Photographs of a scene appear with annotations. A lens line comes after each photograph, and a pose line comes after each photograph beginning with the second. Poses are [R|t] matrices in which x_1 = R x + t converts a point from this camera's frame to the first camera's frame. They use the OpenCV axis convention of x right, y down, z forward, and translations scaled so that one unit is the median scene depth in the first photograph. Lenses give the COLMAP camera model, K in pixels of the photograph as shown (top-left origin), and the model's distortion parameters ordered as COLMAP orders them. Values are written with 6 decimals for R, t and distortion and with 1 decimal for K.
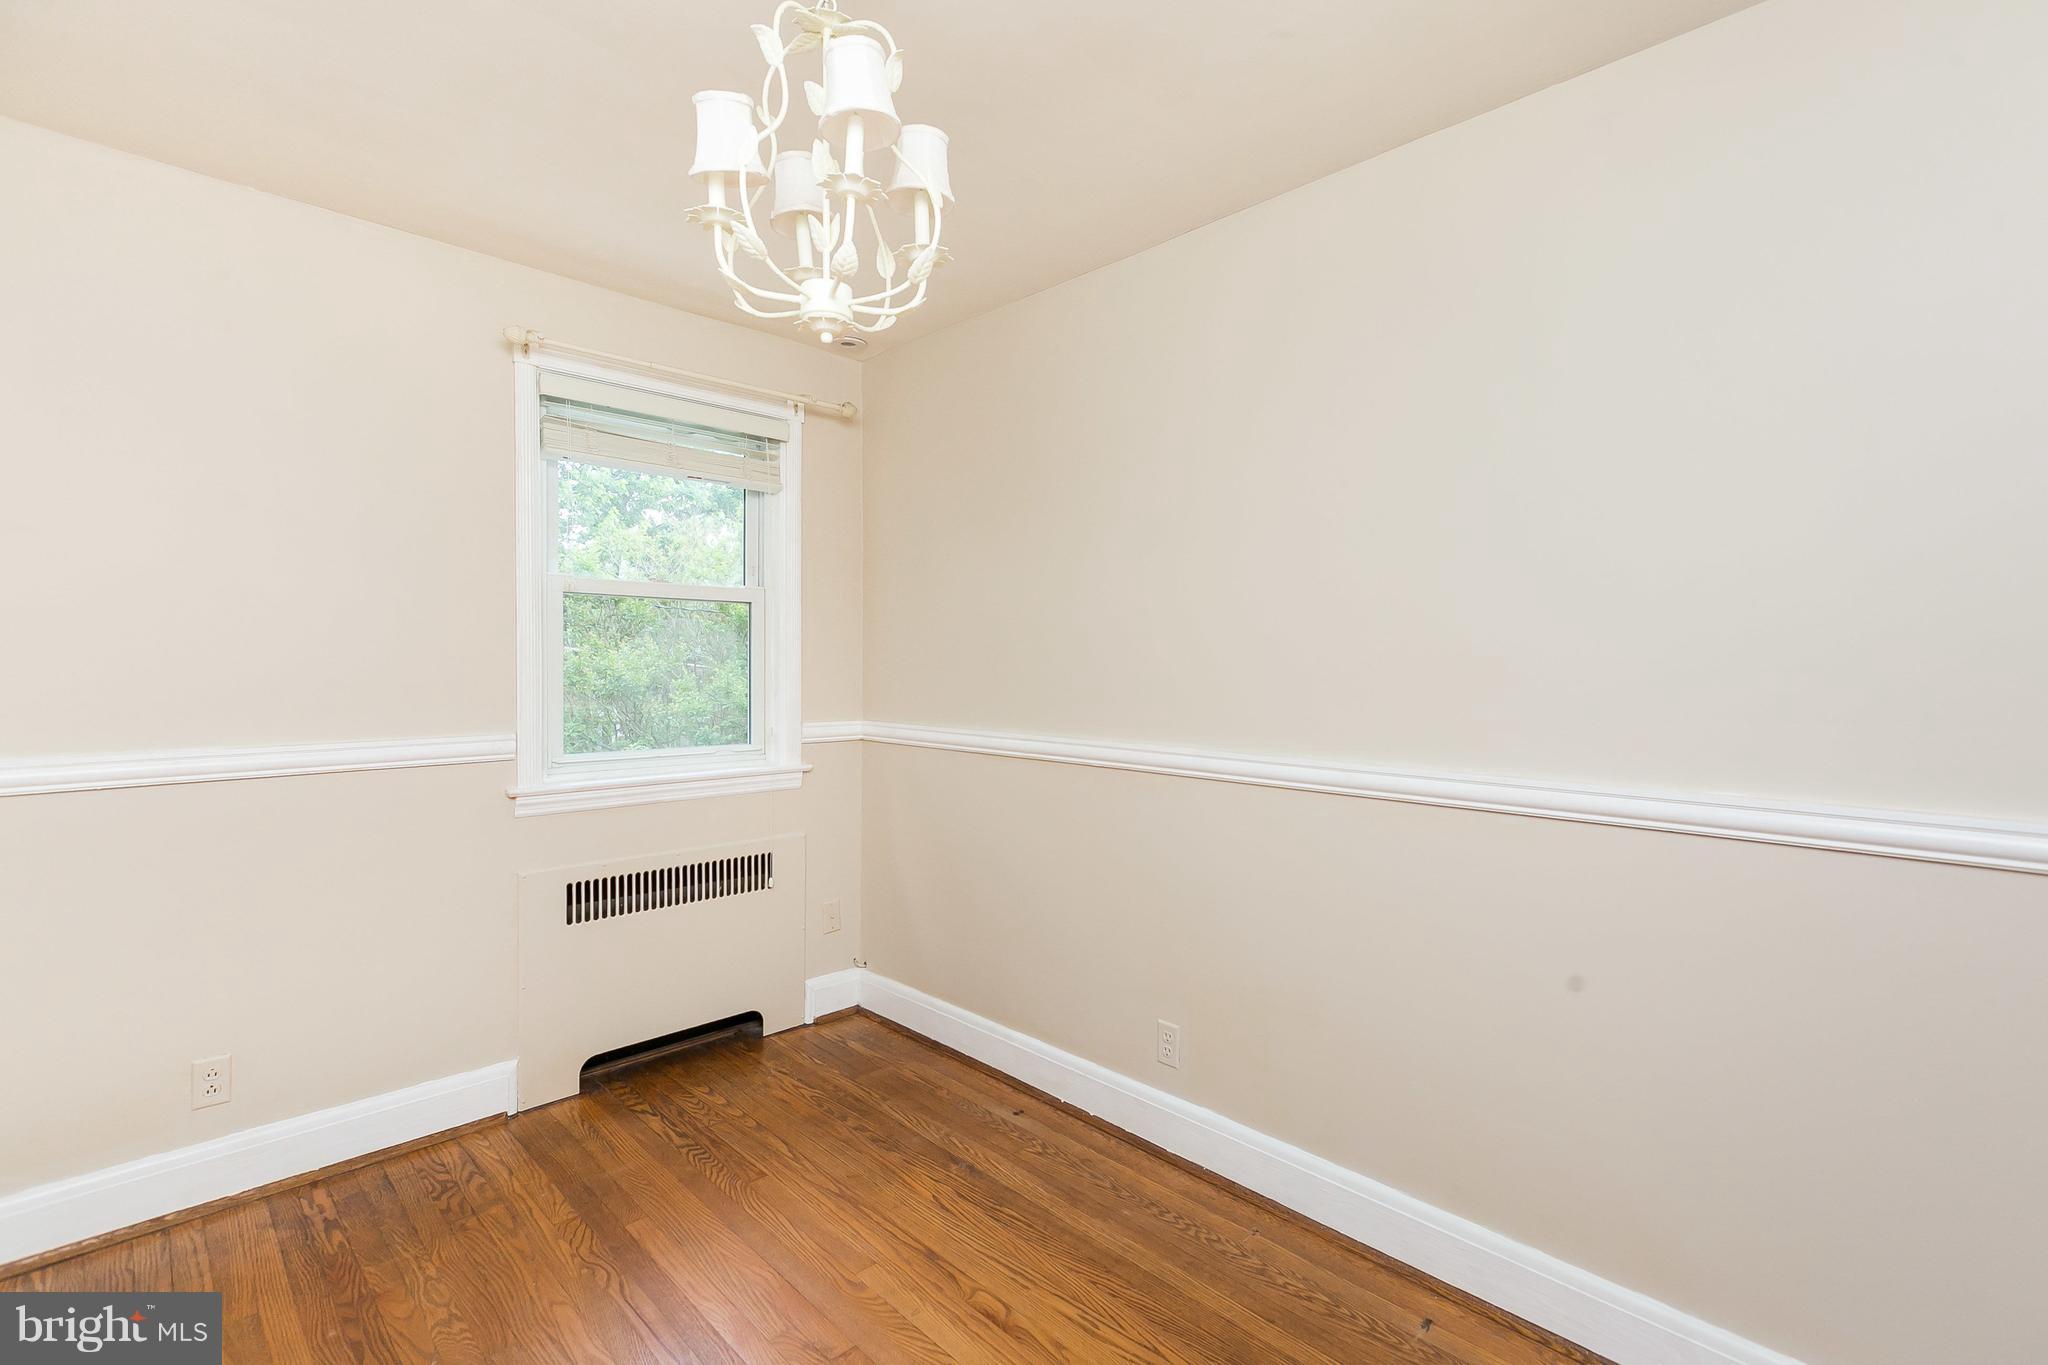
lens RADIAL K [[914.6, 0, 1038.2], [0, 914.6, 683.9], [0, 0, 1]] dist [0.002872, 0.000269]
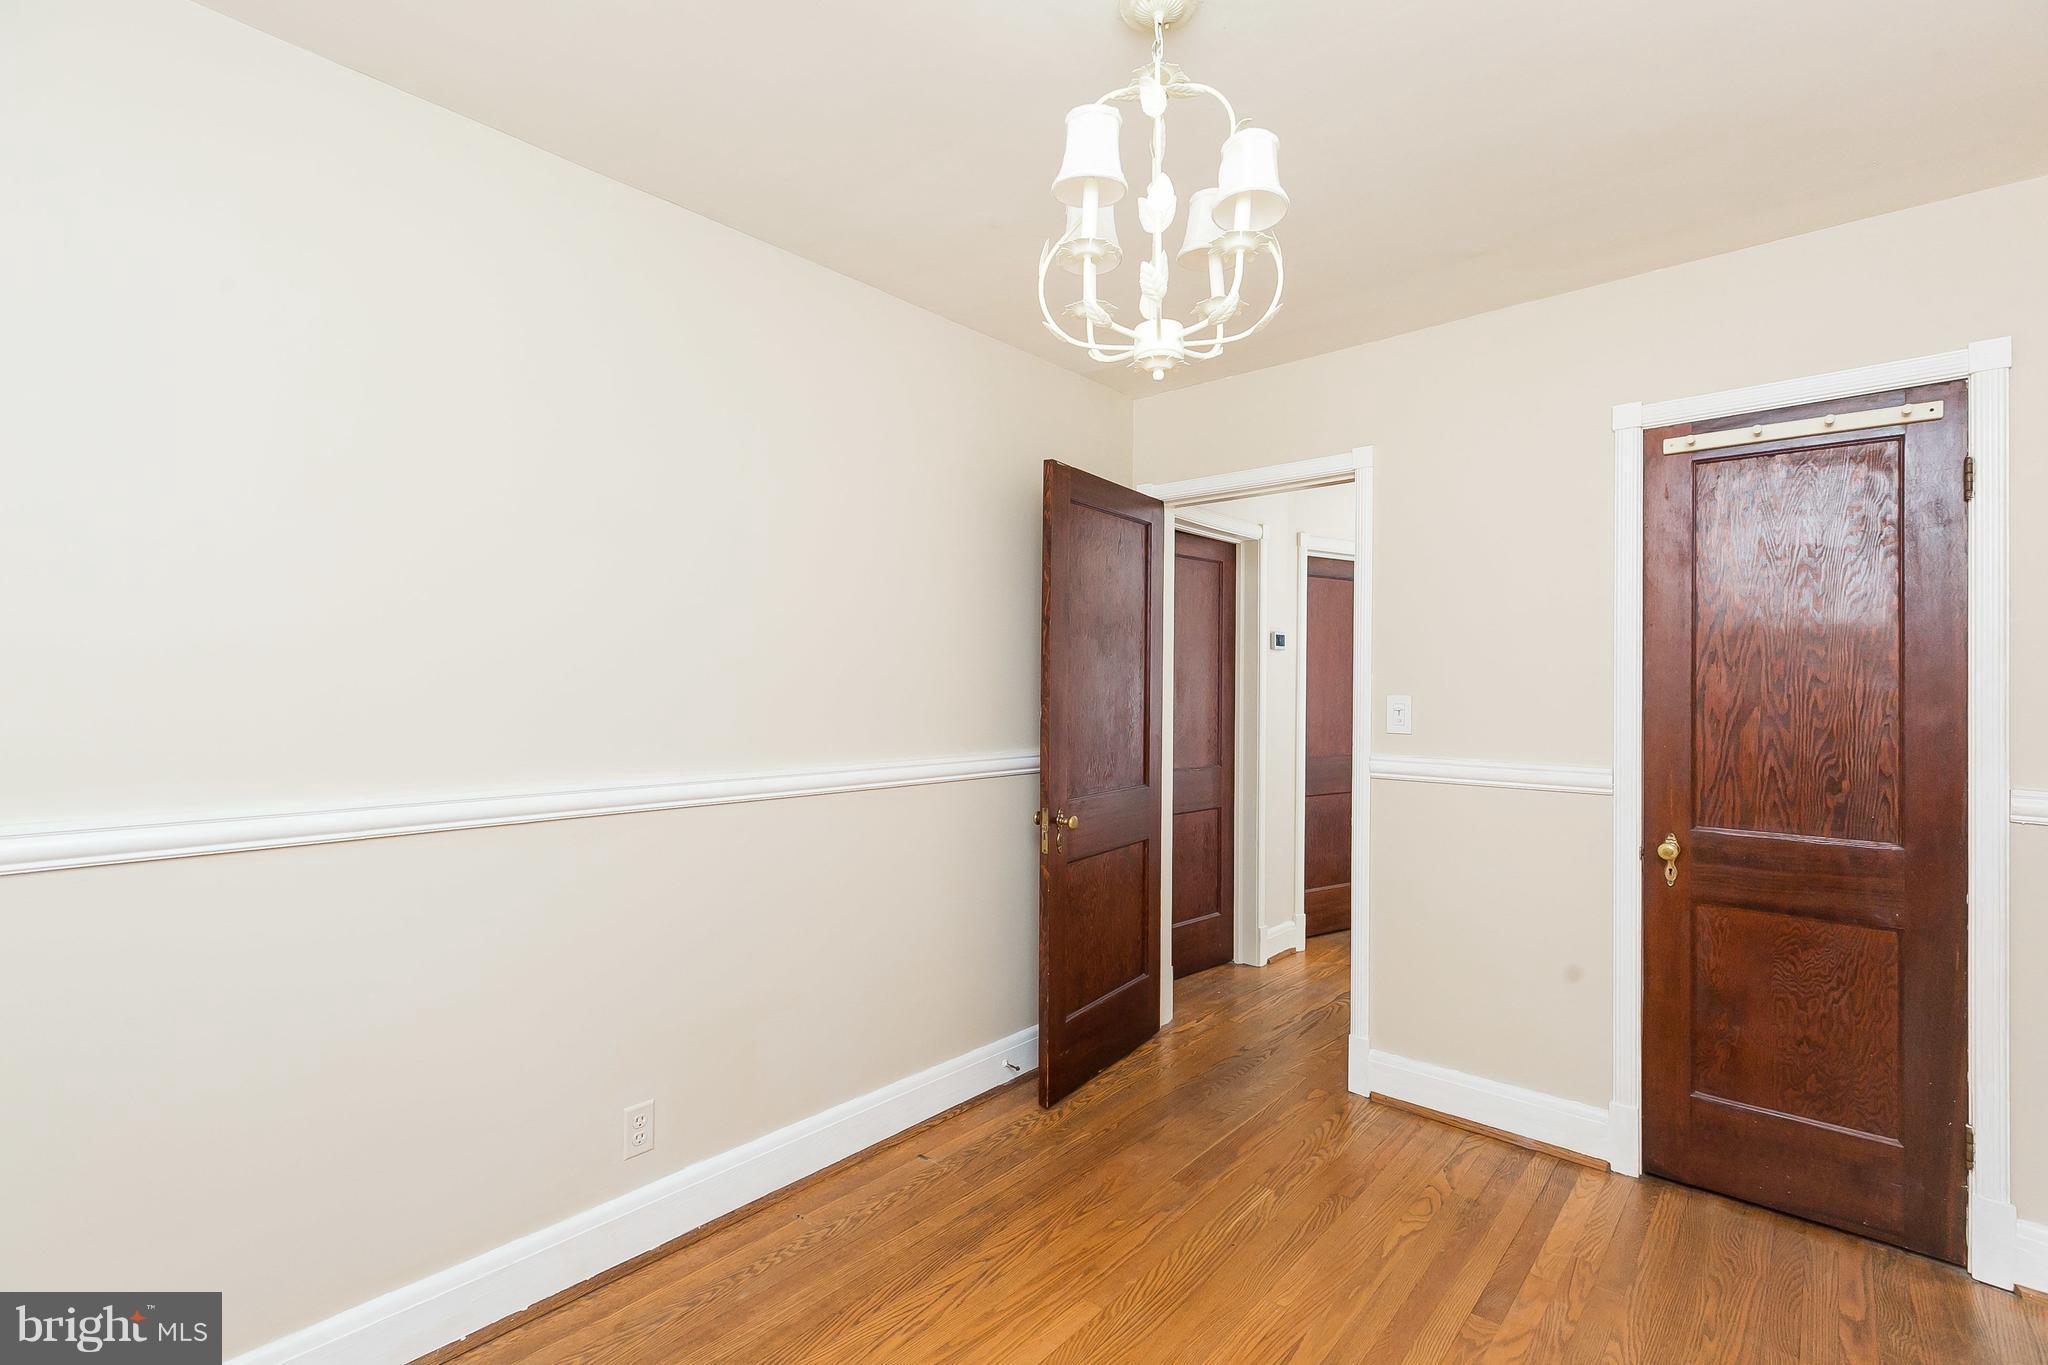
lens RADIAL K [[914.6, 0, 1007.4], [0, 914.6, 676.3], [0, 0, 1]] dist [0.002872, 0.000269]
pose [[-0.063194, -0.000633, 0.998001, -0.848306], [-0.001357, 0.999999, 0.000548, -0.035521], [-0.998000, -0.001320, -0.063195, 0.825192]]
